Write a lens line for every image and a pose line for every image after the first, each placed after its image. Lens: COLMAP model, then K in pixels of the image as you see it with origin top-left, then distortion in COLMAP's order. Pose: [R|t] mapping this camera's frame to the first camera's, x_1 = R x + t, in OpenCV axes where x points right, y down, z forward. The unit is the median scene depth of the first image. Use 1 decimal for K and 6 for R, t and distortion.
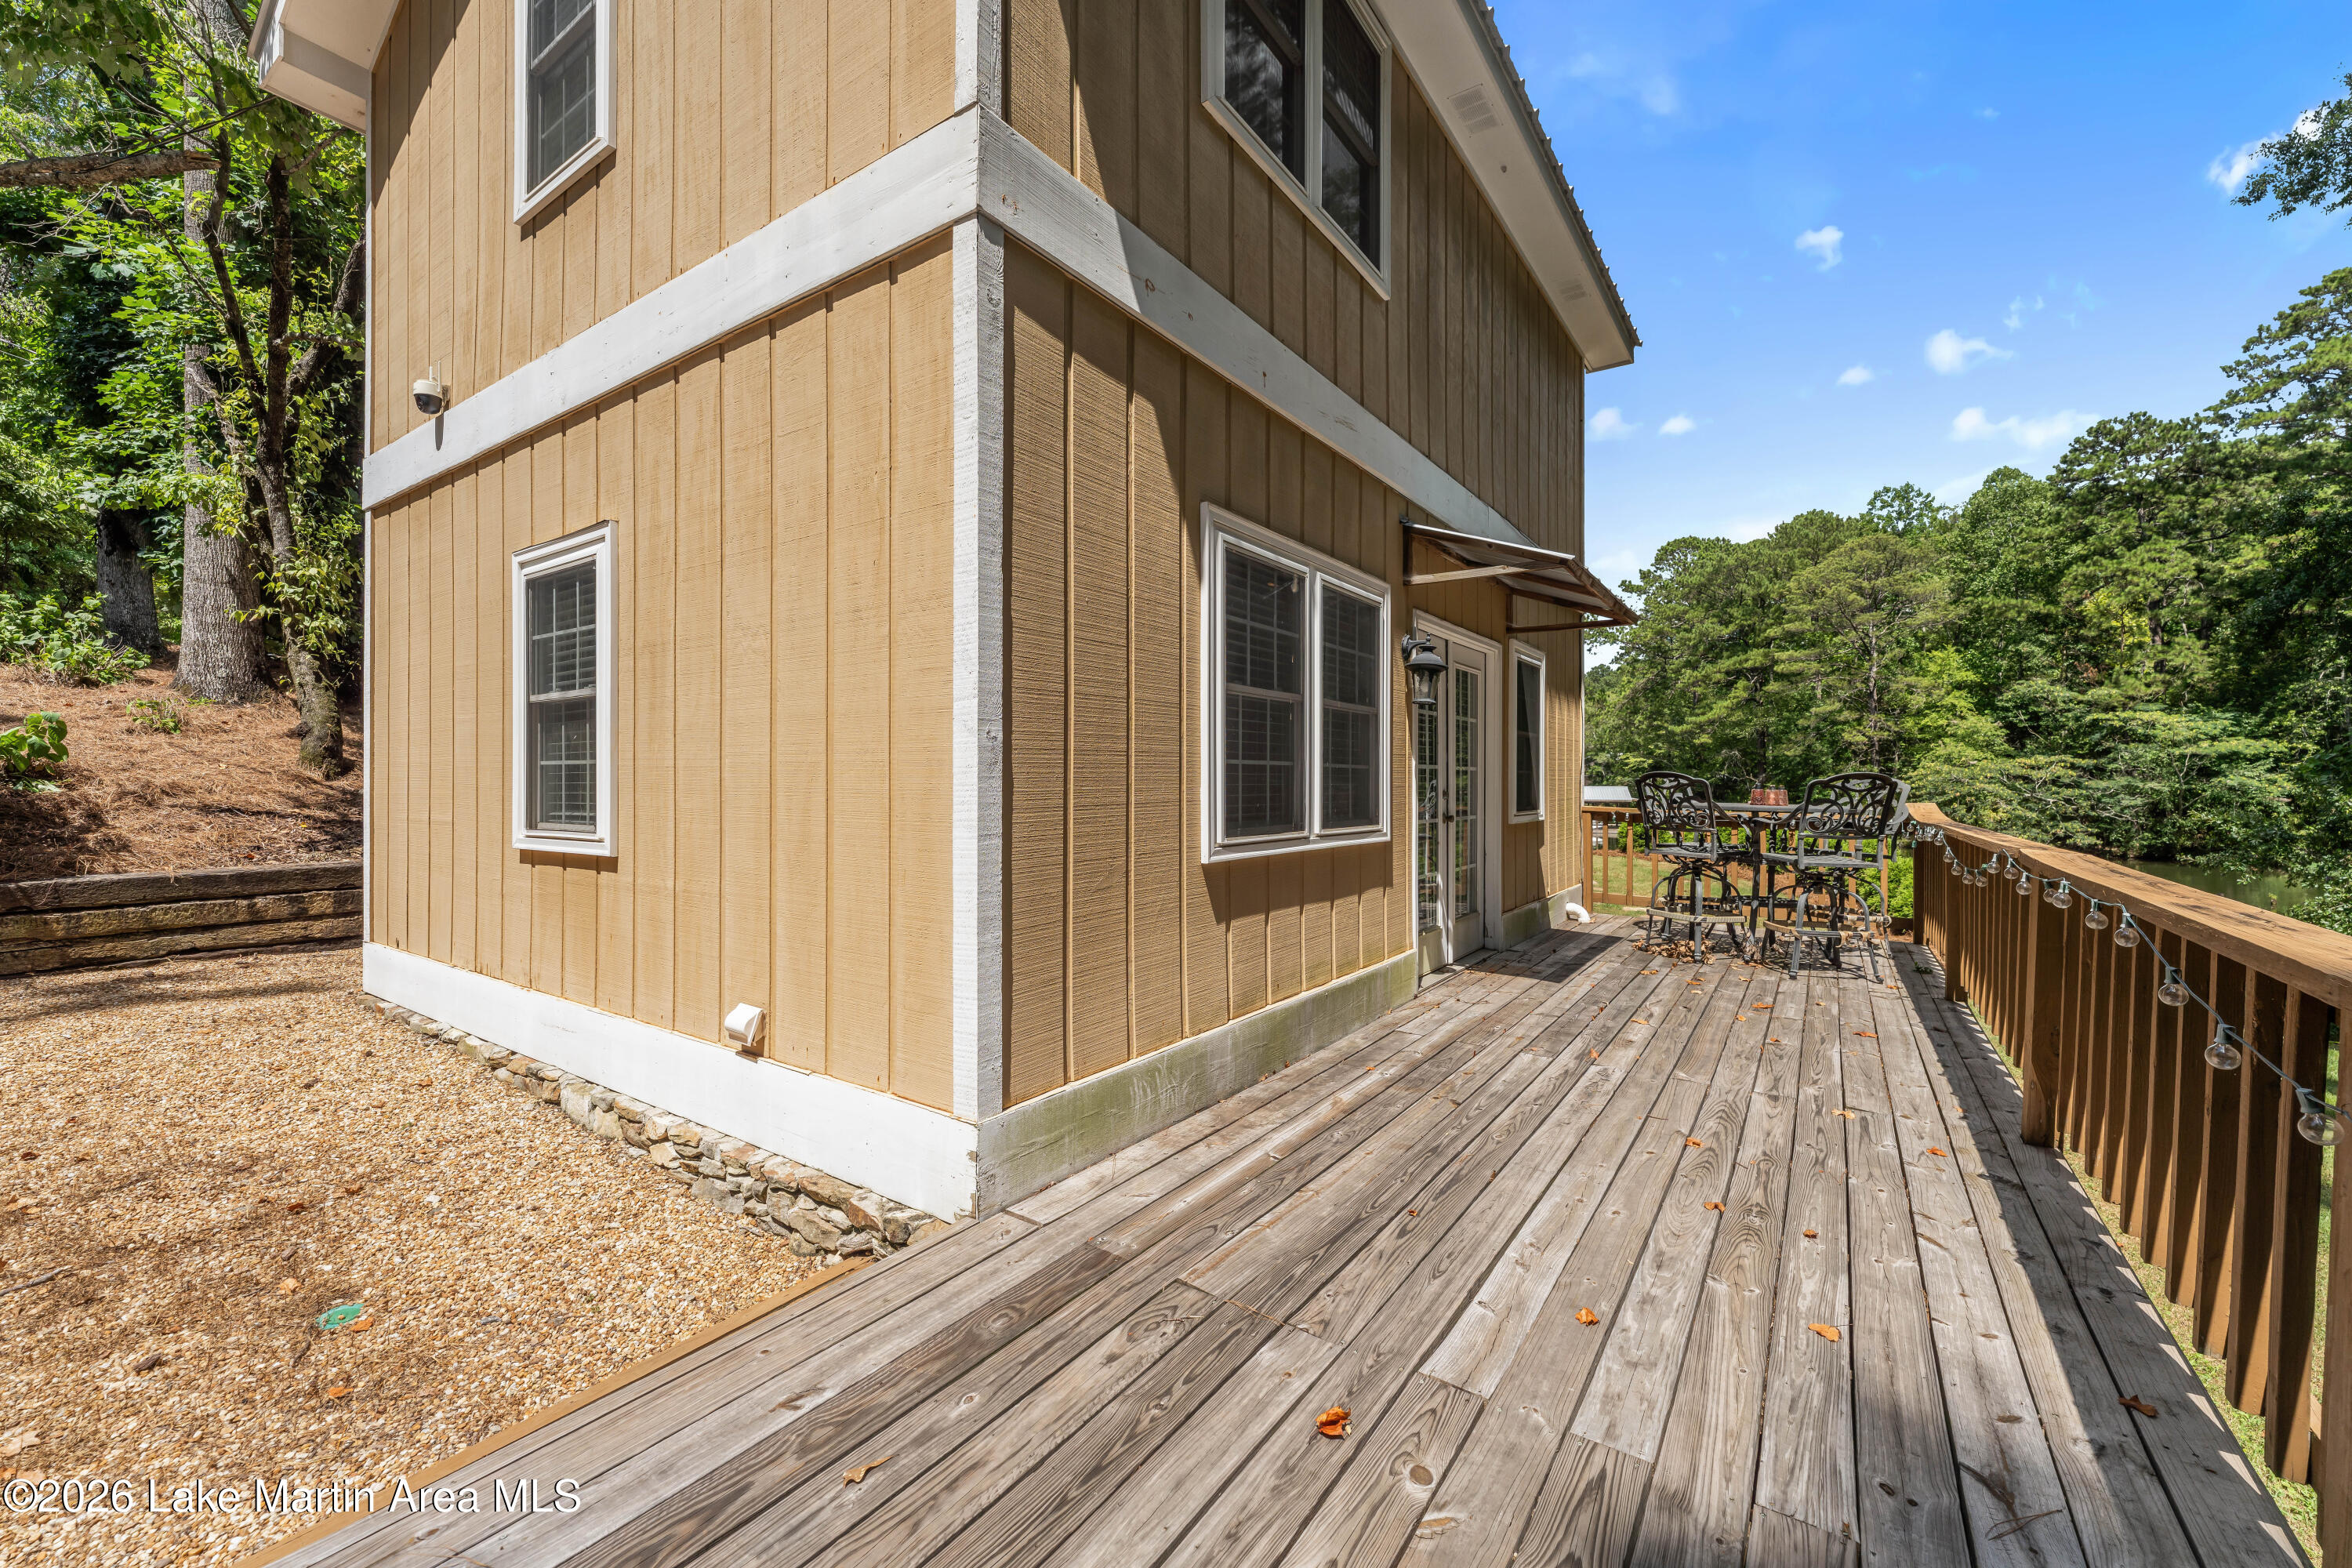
lens RADIAL K [[951.5, 0, 1175.6], [0, 951.5, 777.3], [0, 0, 1]] dist [0.000500, -0.000075]
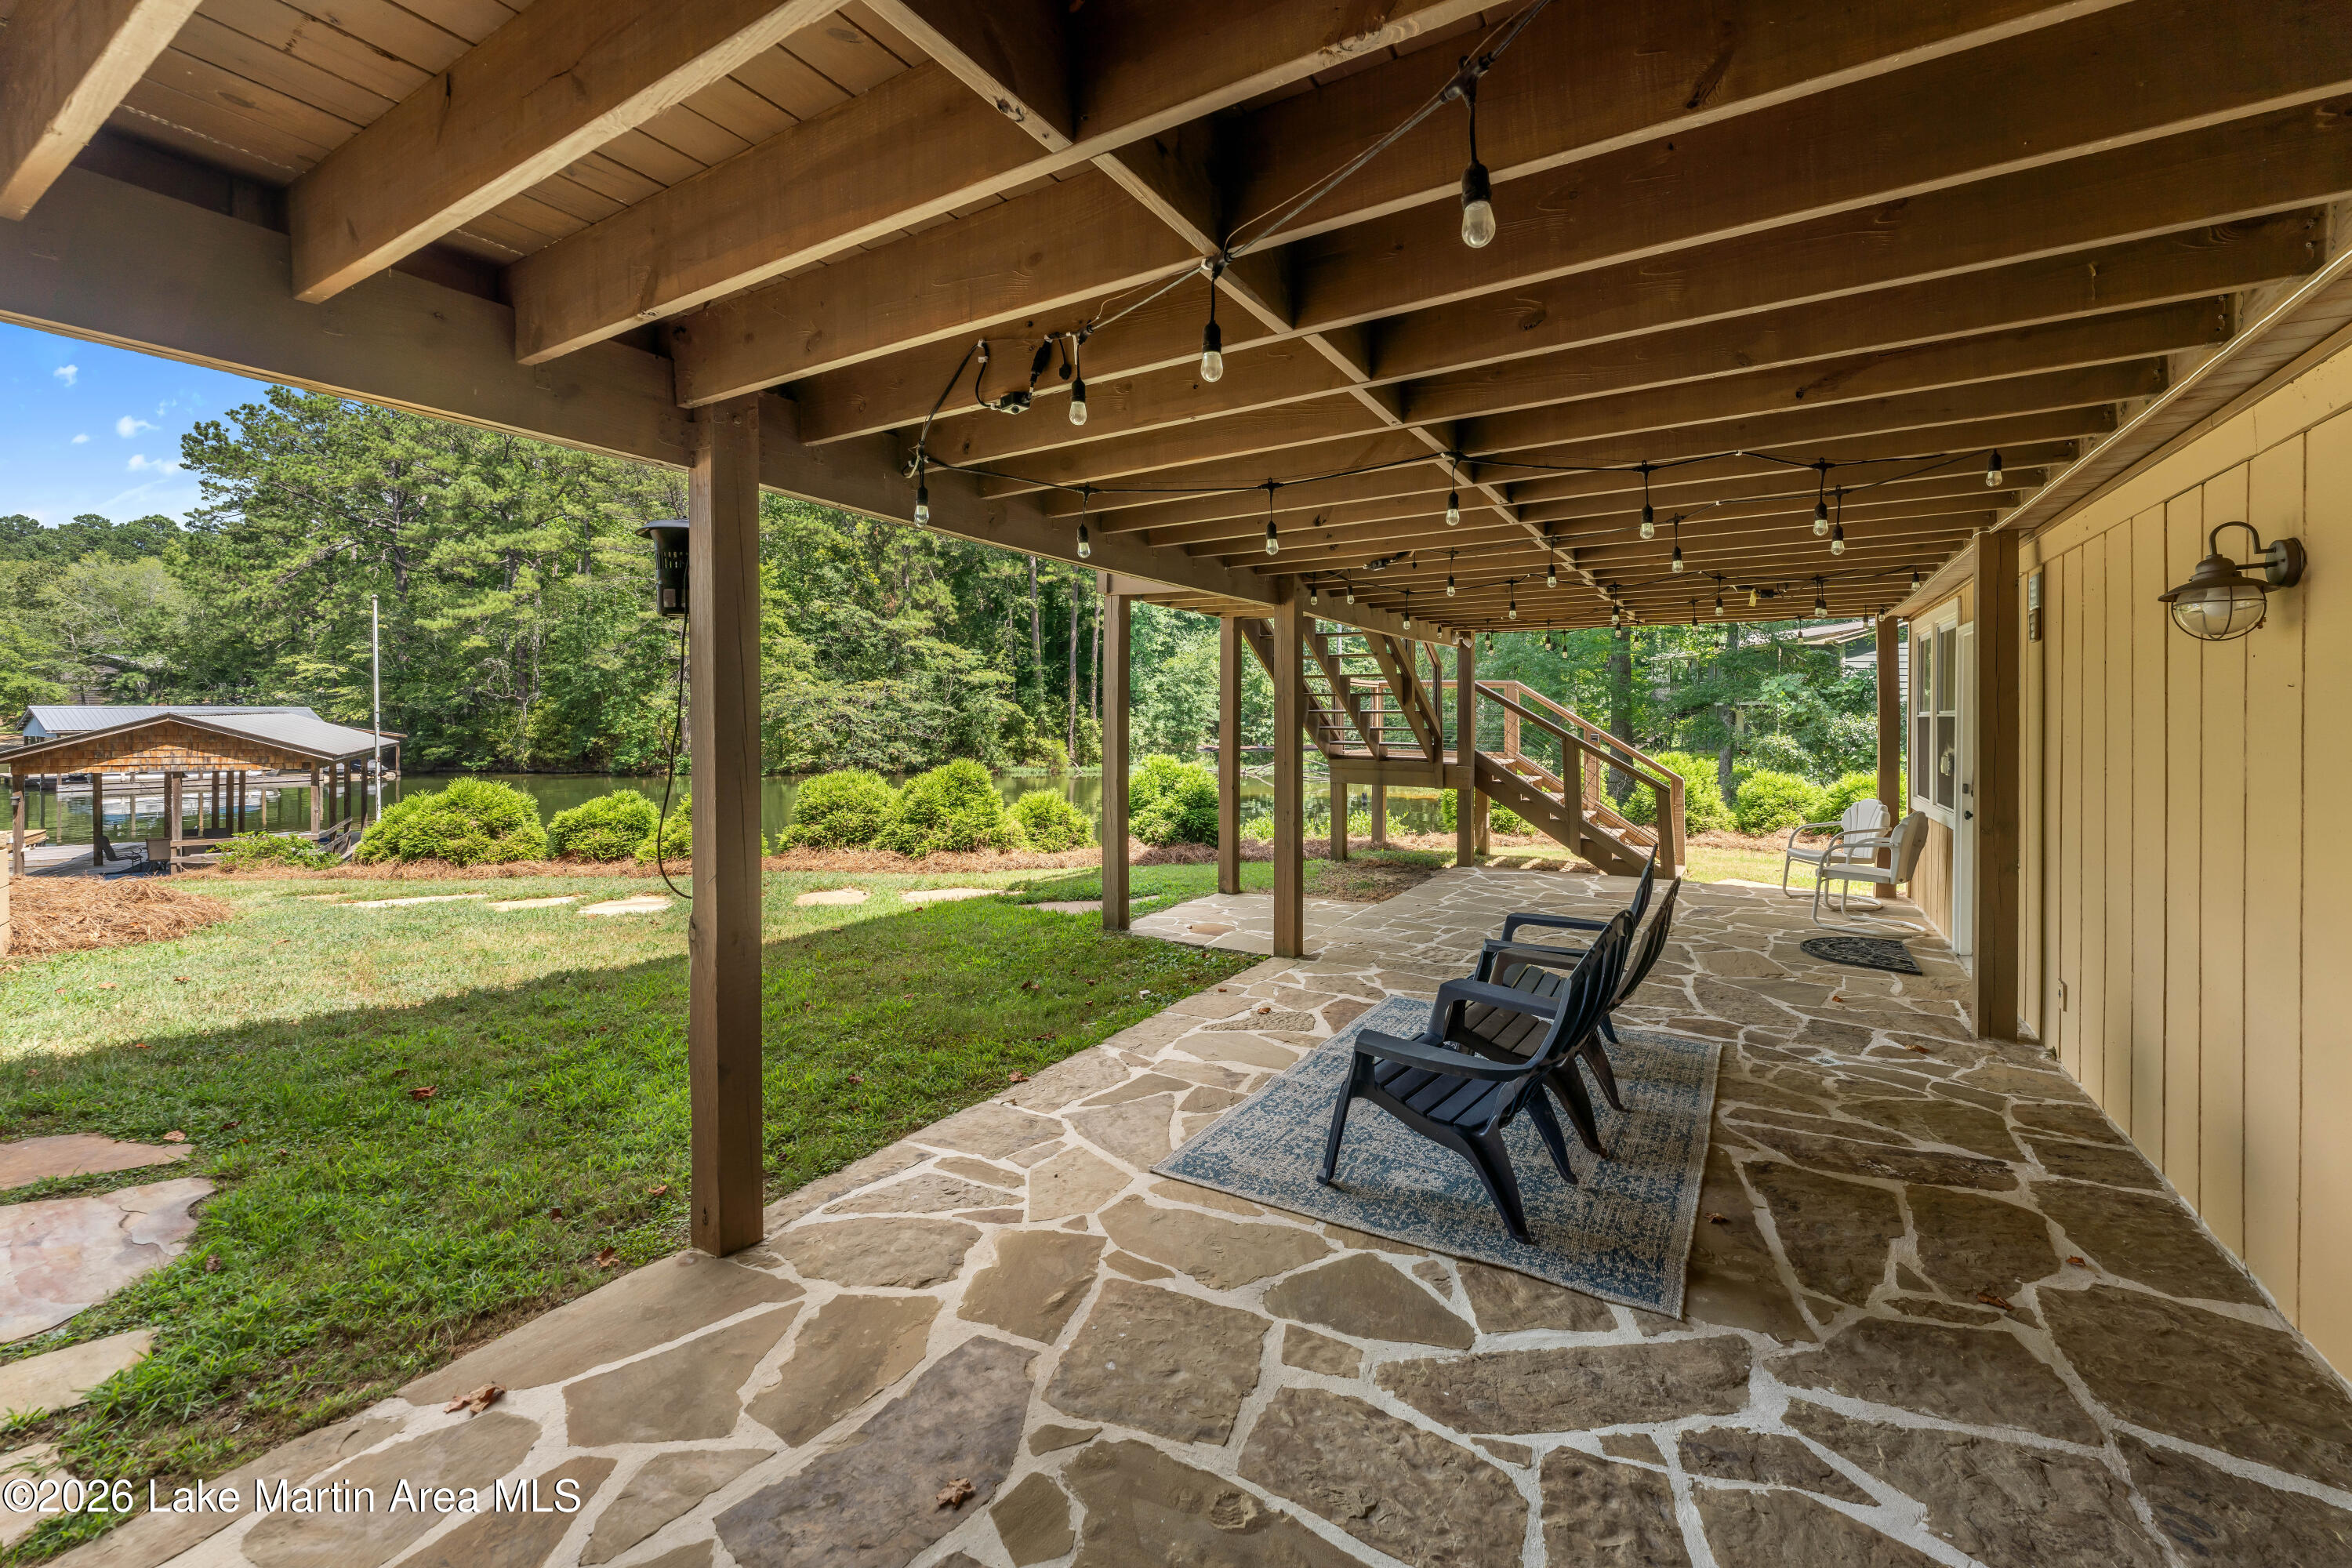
lens RADIAL K [[951.5, 0, 1158.7], [0, 951.5, 718.0], [0, 0, 1]] dist [0.000500, -0.000075]
pose [[0.236689, -0.010295, 0.971531, -0.021436], [-0.012713, 0.999825, 0.013692, 0.001222], [-0.971502, -0.015592, 0.236517, 0.381634]]
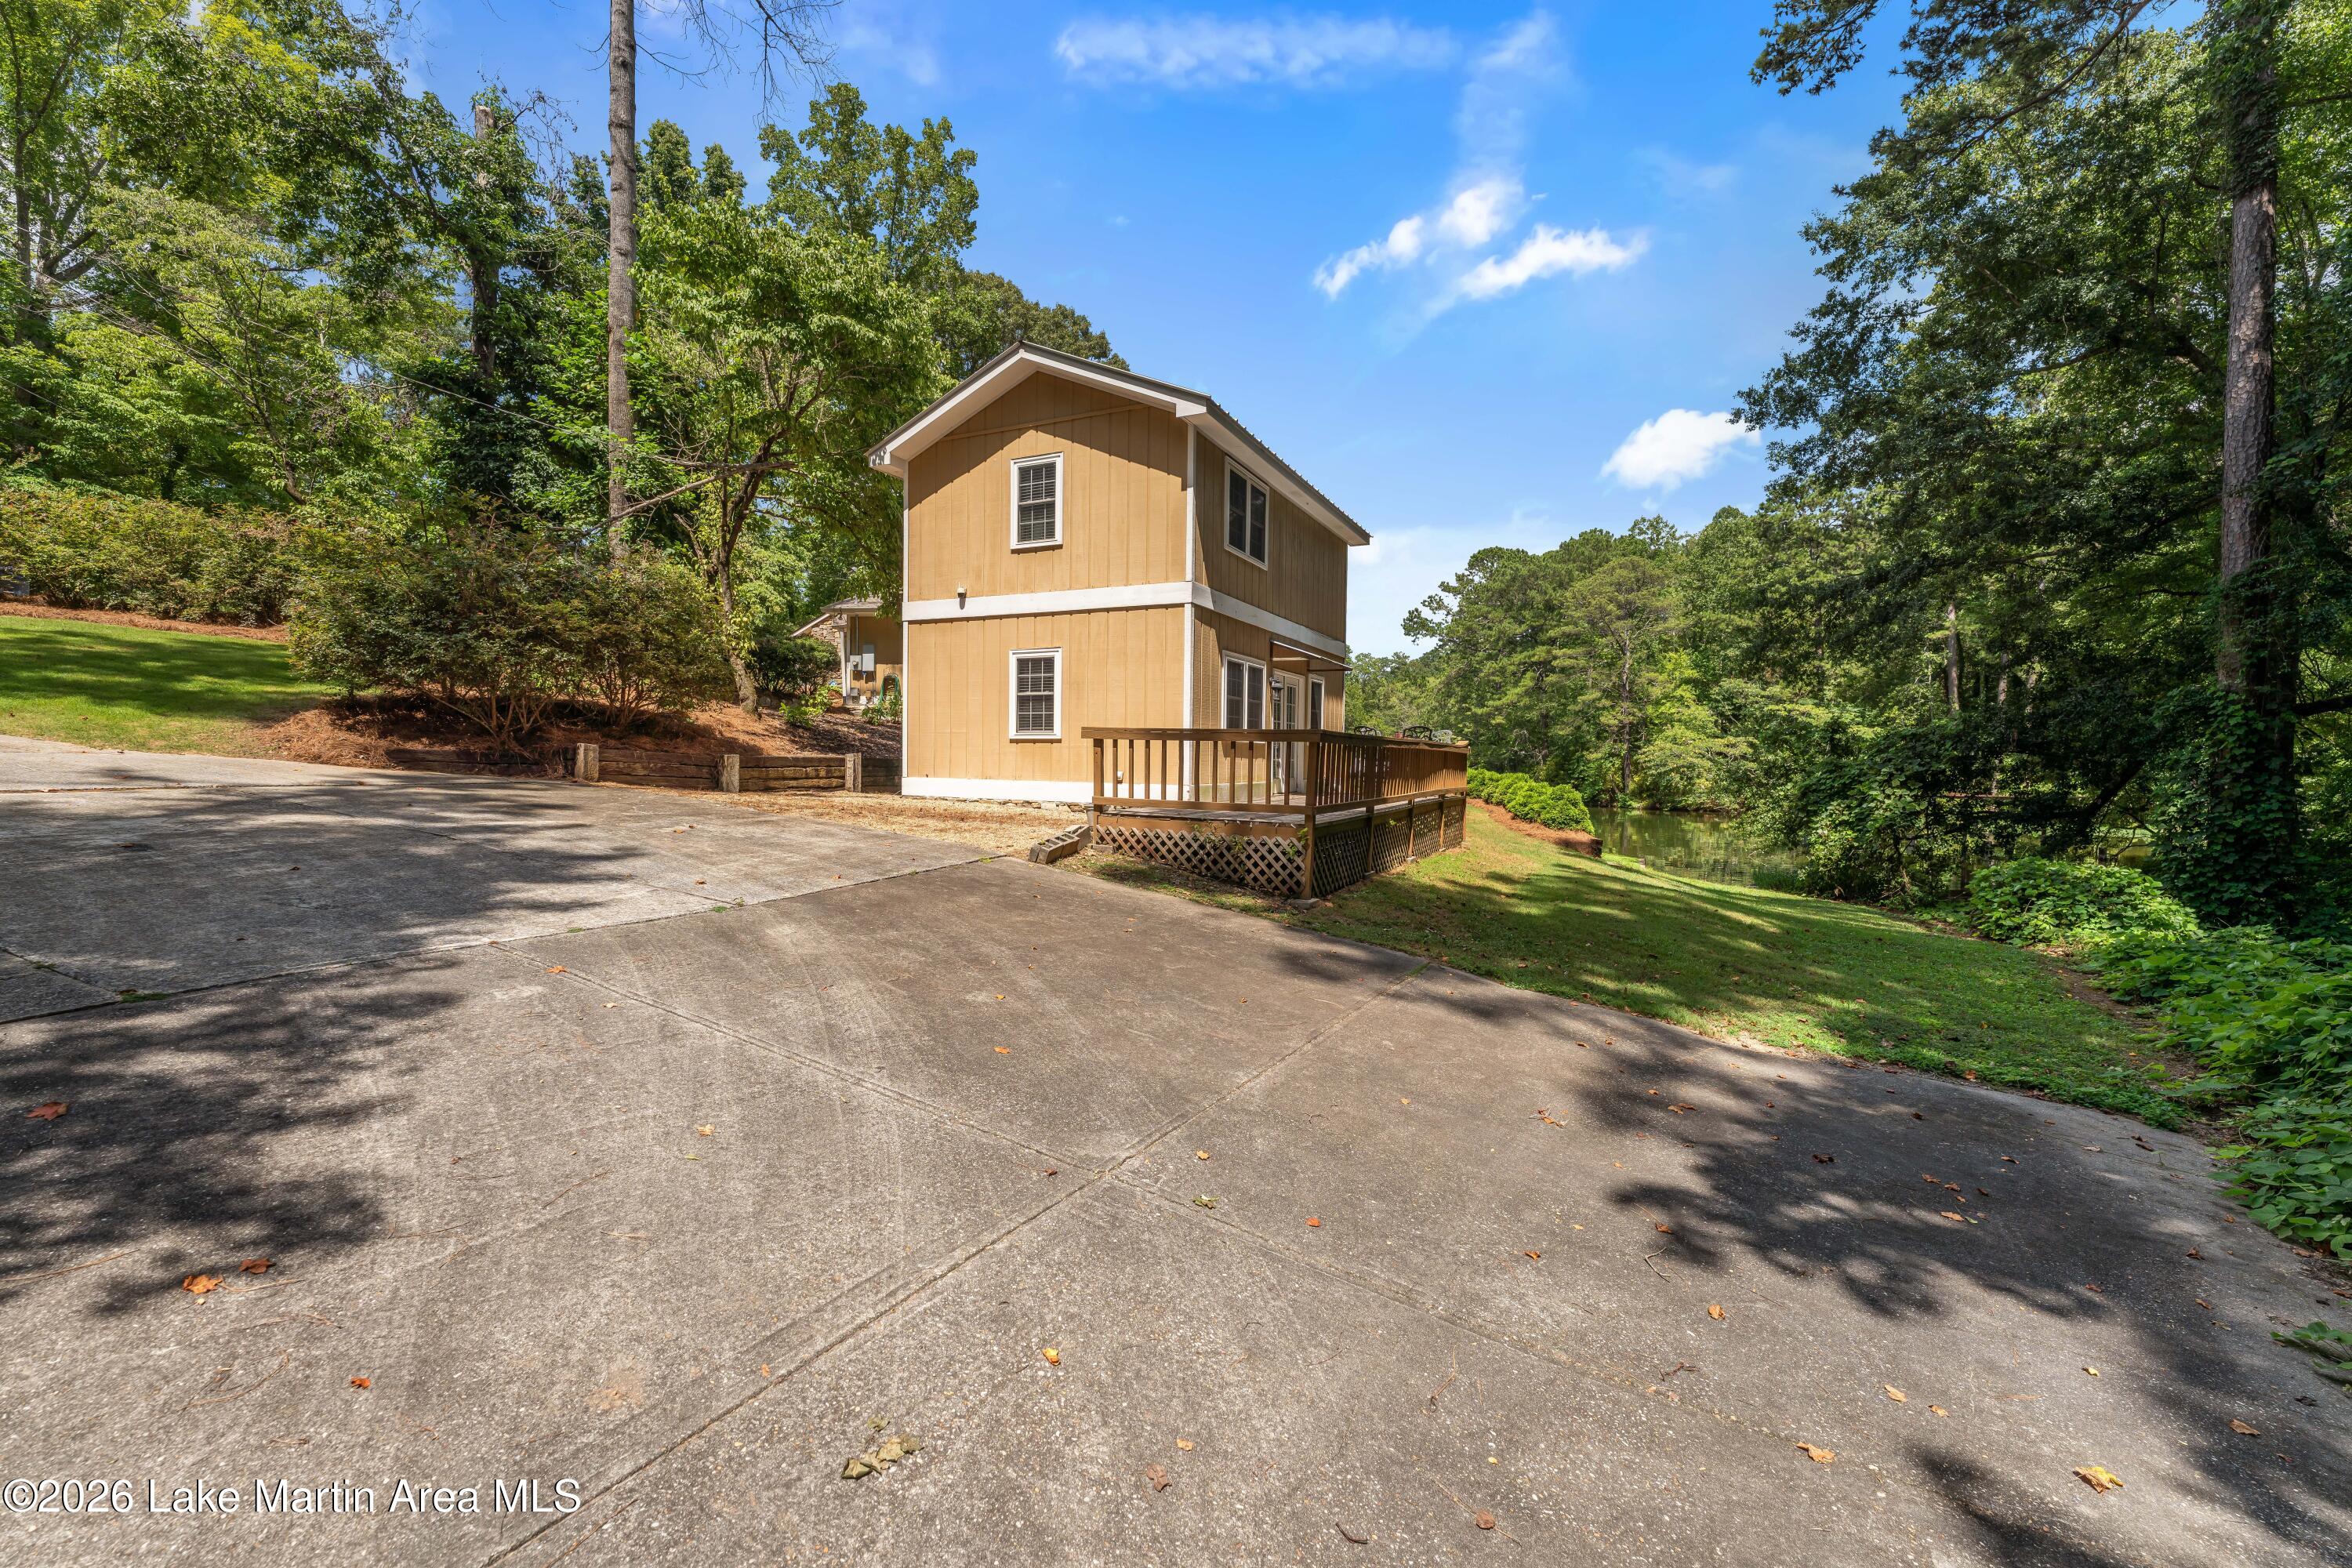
lens RADIAL K [[951.5, 0, 1164.4], [0, 951.5, 779.2], [0, 0, 1]] dist [0.000500, -0.000075]
pose [[0.989642, 0.009506, 0.143240, -0.039844], [-0.013720, 0.999501, 0.028458, 0.007123], [-0.142898, -0.030129, 0.989279, -0.149070]]
